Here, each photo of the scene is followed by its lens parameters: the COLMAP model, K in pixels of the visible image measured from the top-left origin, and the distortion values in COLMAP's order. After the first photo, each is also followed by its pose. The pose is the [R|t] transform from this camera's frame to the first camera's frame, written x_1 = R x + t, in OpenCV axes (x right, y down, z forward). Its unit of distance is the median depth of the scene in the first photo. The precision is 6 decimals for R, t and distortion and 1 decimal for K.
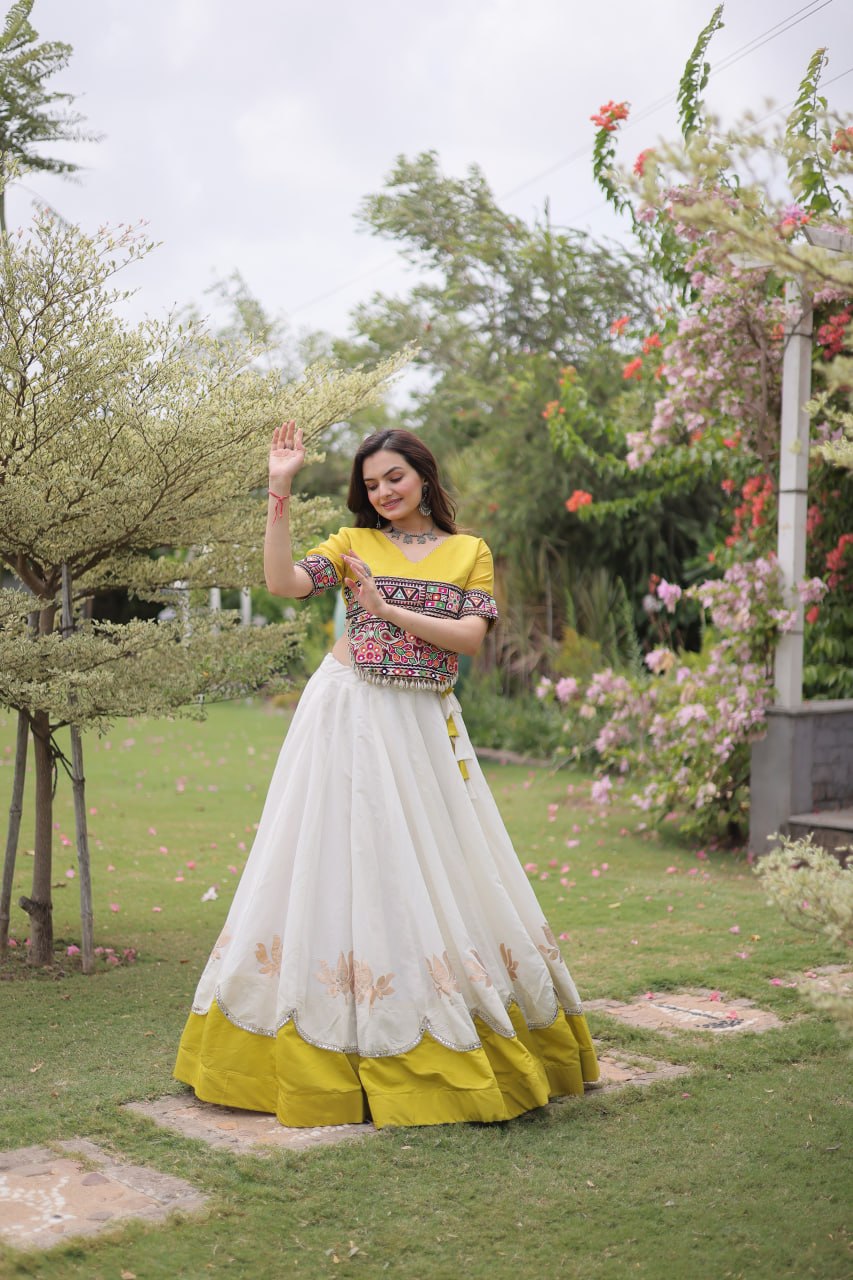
lens RADIAL K [[1821.0, 0, 426.5], [0, 1821.0, 640.0], [0, 0, 1]] dist [0.015625, -0.002393]
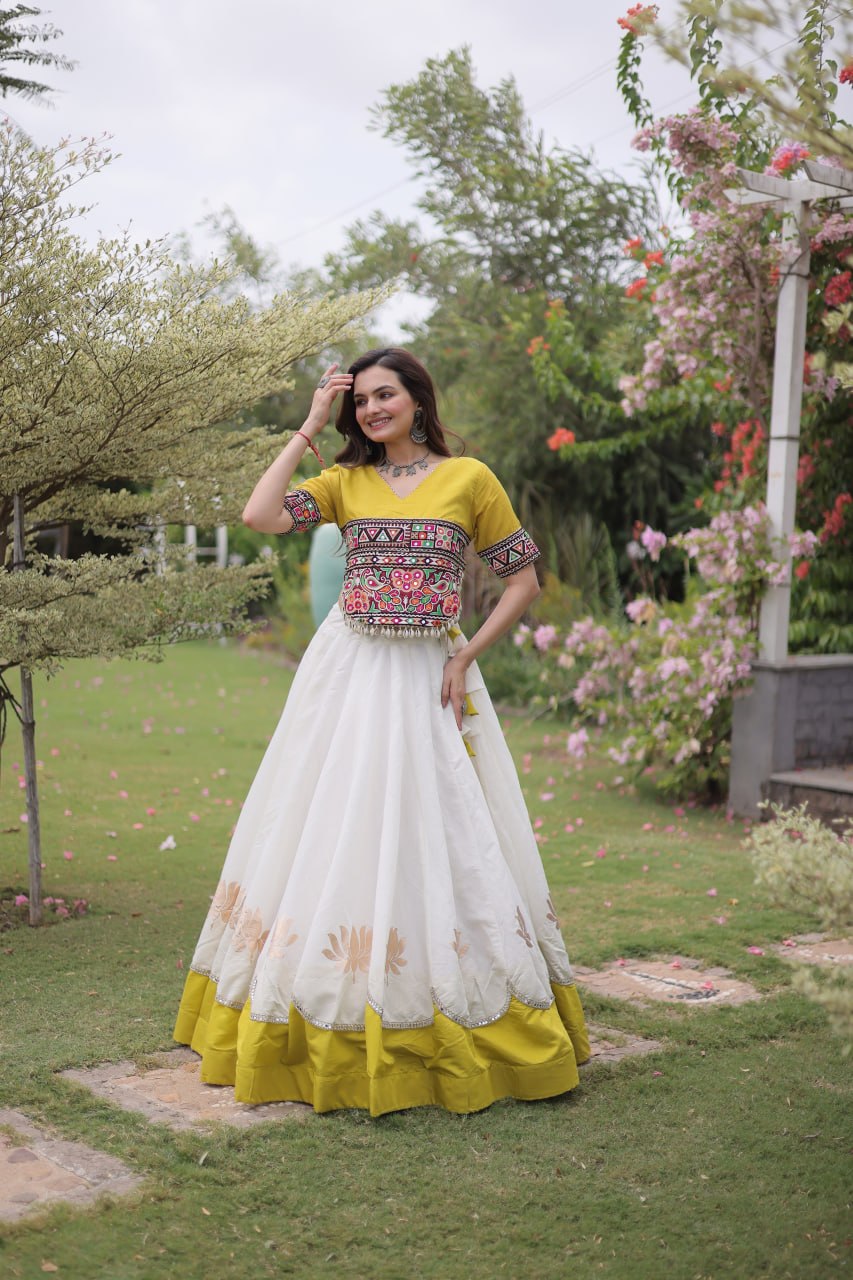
lens RADIAL K [[1809.1, 0, 418.5], [0, 1809.1, 640.7], [0, 0, 1]] dist [0.001630, 0.035630]
pose [[0.999741, 0.022138, 0.005230, 0.006863], [-0.022296, 0.999232, 0.032208, -0.001222], [-0.004513, -0.032316, 0.999468, 0.055038]]
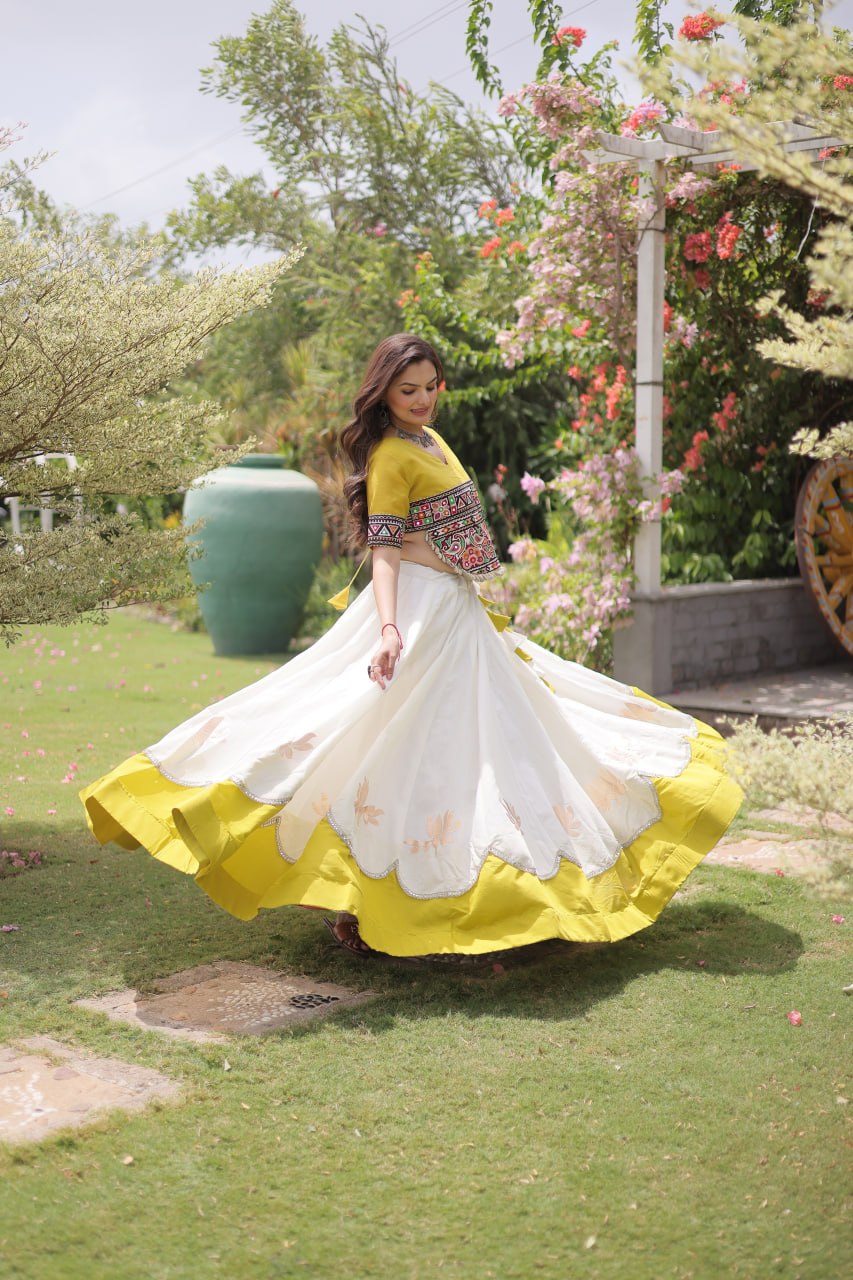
lens RADIAL K [[1830.6, 0, 426.5], [0, 1830.6, 640.0], [0, 0, 1]] dist [0.004356, 0.064180]
pose [[0.993414, -0.030823, 0.110359, -0.056944], [0.023856, 0.997671, 0.063899, -0.008181], [-0.112071, -0.060846, 0.991836, -0.028324]]
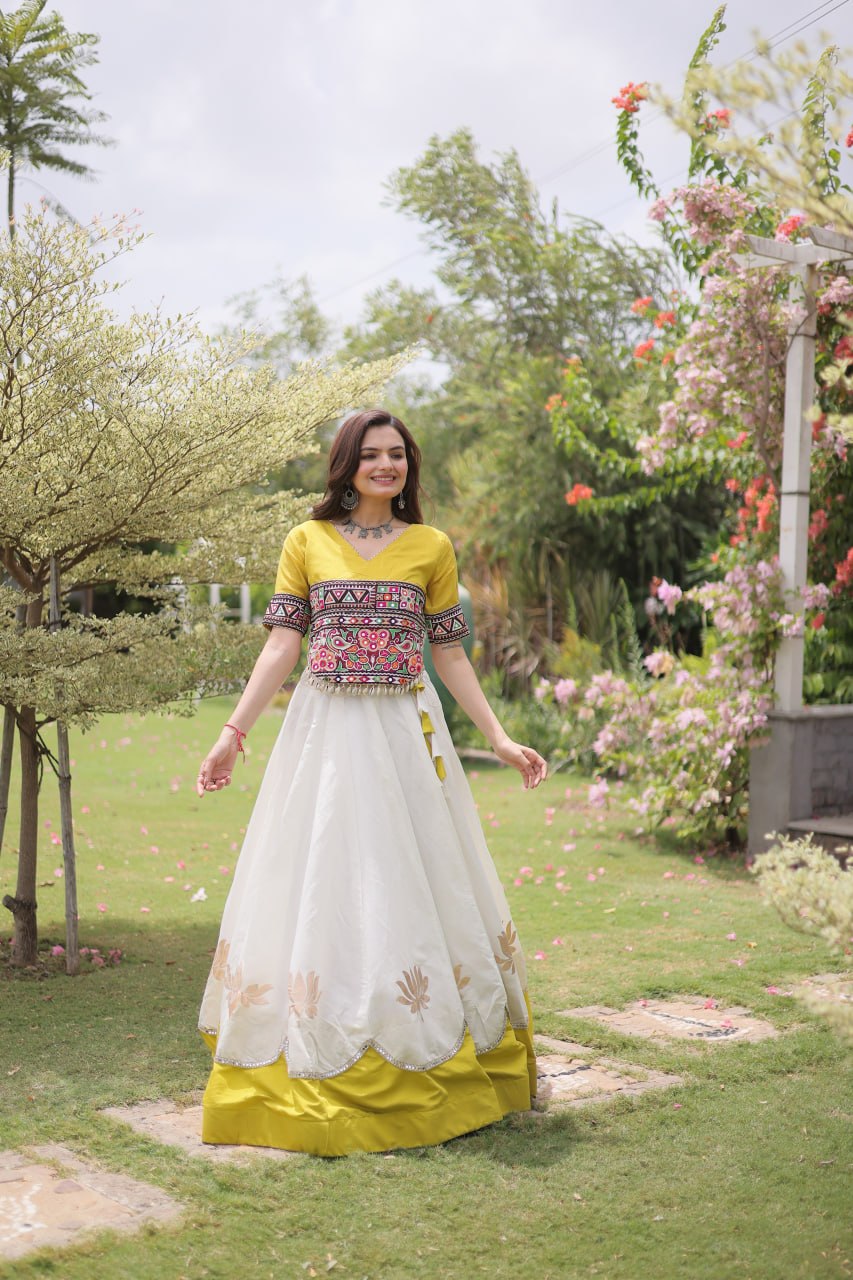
lens RADIAL K [[1816.9, 0, 428.8], [0, 1816.9, 630.6], [0, 0, 1]] dist [0.007366, 0.027348]
pose [[0.999949, 0.010032, -0.001516, 0.006083], [-0.010043, 0.999923, -0.007294, 0.002833], [0.001442, 0.007309, 0.999972, 0.018616]]
